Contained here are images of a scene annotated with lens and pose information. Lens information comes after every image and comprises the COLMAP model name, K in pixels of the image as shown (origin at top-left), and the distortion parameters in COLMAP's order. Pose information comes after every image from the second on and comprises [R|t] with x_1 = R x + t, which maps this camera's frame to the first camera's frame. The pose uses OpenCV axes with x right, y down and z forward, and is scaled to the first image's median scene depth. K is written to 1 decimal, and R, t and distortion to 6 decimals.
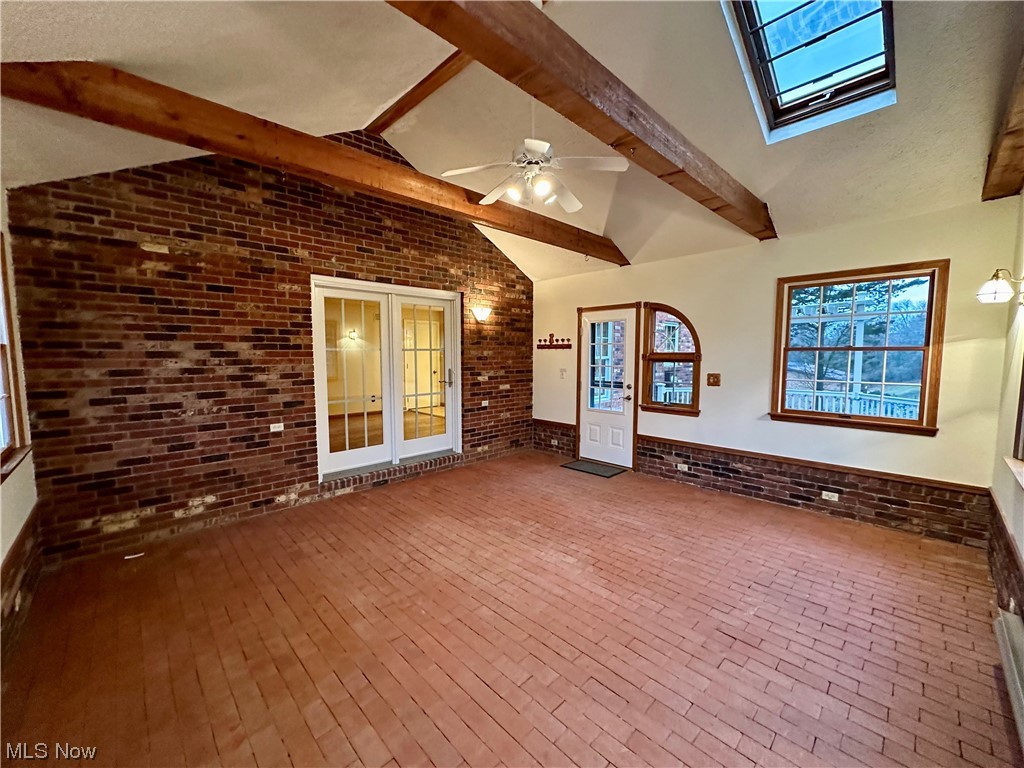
lens RADIAL K [[405.8, 0, 512.2], [0, 405.8, 383.8], [0, 0, 1]] dist [-0.000842, -0.000053]
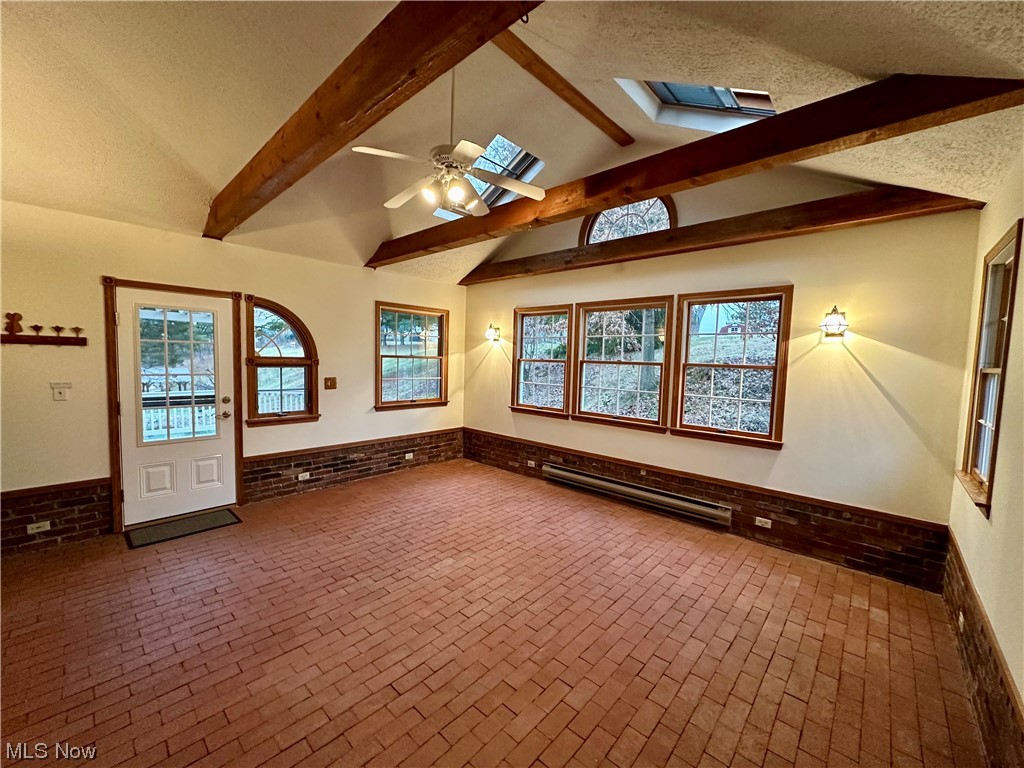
lens RADIAL K [[405.8, 0, 512.1], [0, 405.8, 386.0], [0, 0, 1]] dist [-0.000842, -0.000053]
pose [[-0.058714, -0.069639, 0.995843, -0.558942], [0.048613, 0.996181, 0.072528, -0.053920], [-0.997091, 0.052669, -0.055104, 0.555292]]
